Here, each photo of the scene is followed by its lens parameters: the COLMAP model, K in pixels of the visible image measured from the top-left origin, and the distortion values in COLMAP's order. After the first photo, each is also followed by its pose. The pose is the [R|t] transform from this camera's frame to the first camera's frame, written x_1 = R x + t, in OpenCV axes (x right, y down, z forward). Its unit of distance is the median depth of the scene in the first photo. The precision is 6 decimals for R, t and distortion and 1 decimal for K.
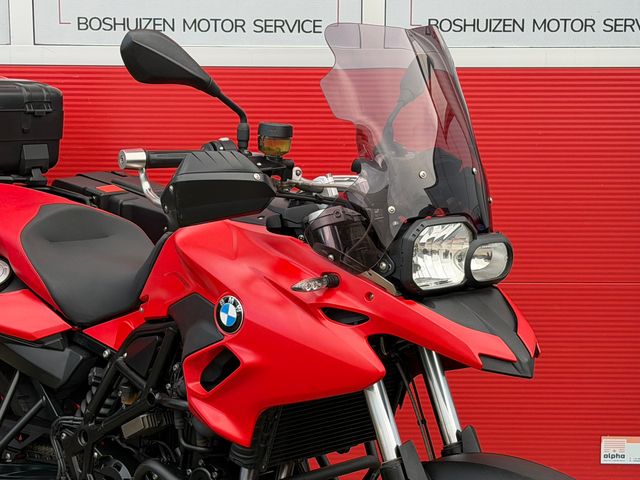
lens RADIAL K [[1433.4, 0, 330.0], [0, 1433.4, 240.2], [0, 0, 1]] dist [0.129269, 0.000000]
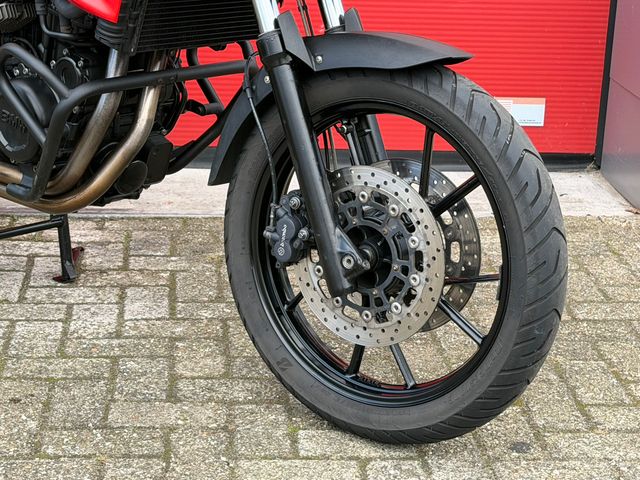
lens RADIAL K [[1433.4, 0, 321.0], [0, 1433.4, 235.1], [0, 0, 1]] dist [0.129269, 0.000000]
pose [[0.997348, 0.012261, 0.071735, 0.010383], [-0.022907, 0.988492, 0.149528, 0.134370], [-0.069076, -0.150774, 0.986152, 0.052042]]
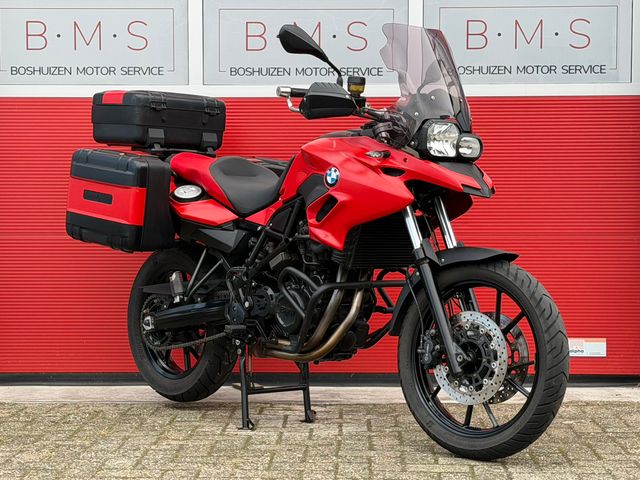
lens RADIAL K [[1433.4, 0, 325.6], [0, 1433.4, 255.8], [0, 0, 1]] dist [0.129269, 0.000000]
pose [[0.998730, -0.002980, -0.050288, 0.015431], [-0.003033, 0.992879, -0.119088, 0.364845], [0.050285, 0.119089, 0.991609, -0.829862]]
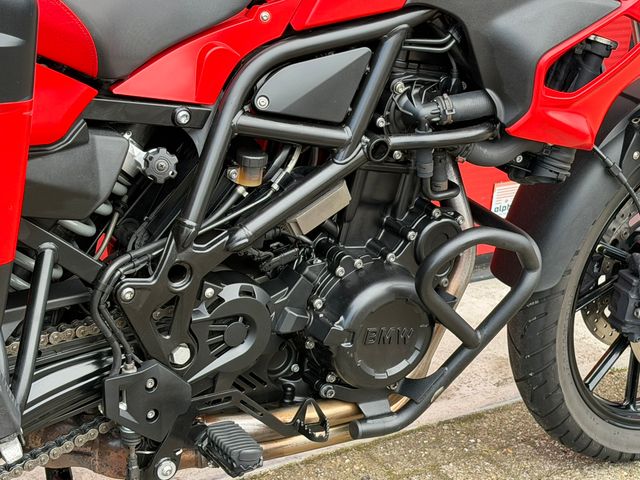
lens RADIAL K [[1433.4, 0, 321.2], [0, 1433.4, 241.5], [0, 0, 1]] dist [0.129269, 0.000000]
pose [[0.246701, -0.373443, 0.894248, -0.728271], [0.050670, 0.926477, 0.372924, -0.085465], [-0.967766, -0.046689, 0.247486, 0.929174]]
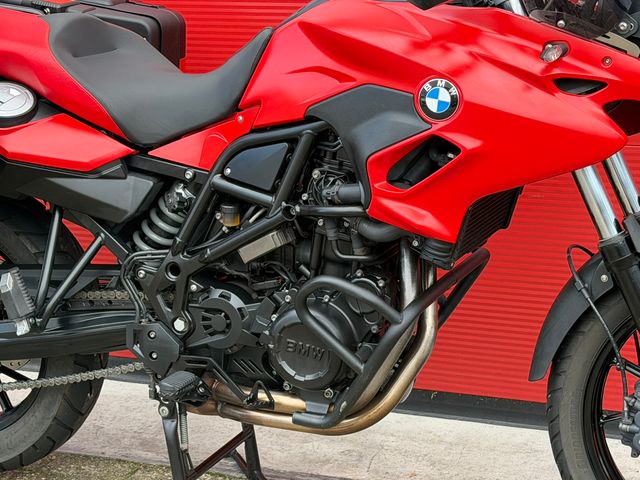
lens RADIAL K [[1433.4, 0, 322.4], [0, 1433.4, 236.8], [0, 0, 1]] dist [0.129269, 0.000000]
pose [[0.925266, -0.124845, 0.358184, -0.455671], [0.088331, 0.989241, 0.116622, 0.024156], [-0.368890, -0.076268, 0.926339, 0.171932]]
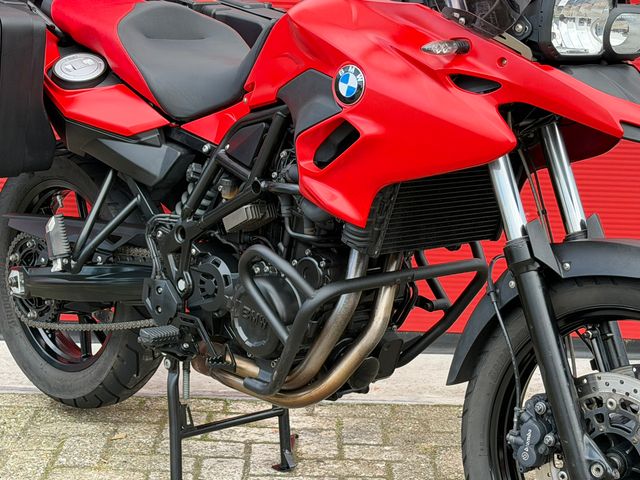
lens RADIAL K [[1433.4, 0, 338.4], [0, 1433.4, 242.2], [0, 0, 1]] dist [0.129269, 0.000000]
pose [[0.999417, 0.030584, -0.015201, -0.057329], [-0.029852, 0.998482, 0.046287, 0.107641], [0.016594, -0.045806, 0.998813, 0.042994]]
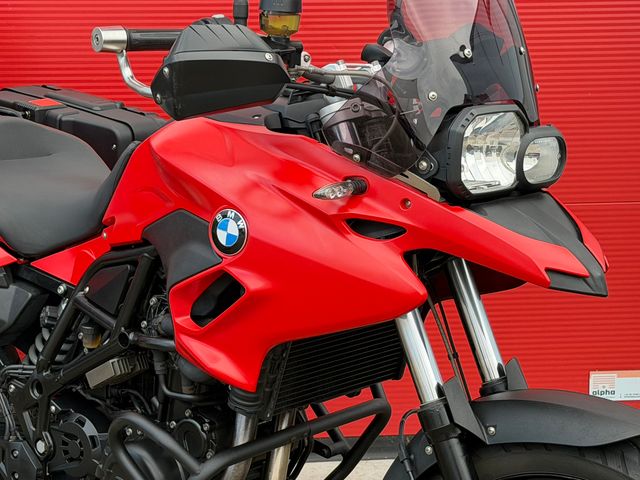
lens RADIAL K [[1433.4, 0, 316.9], [0, 1433.4, 240.6], [0, 0, 1]] dist [0.129269, 0.000000]
pose [[0.996861, -0.026001, 0.074776, -0.078207], [0.023495, 0.999139, 0.034202, 0.028588], [-0.075601, -0.032338, 0.996614, 0.170732]]
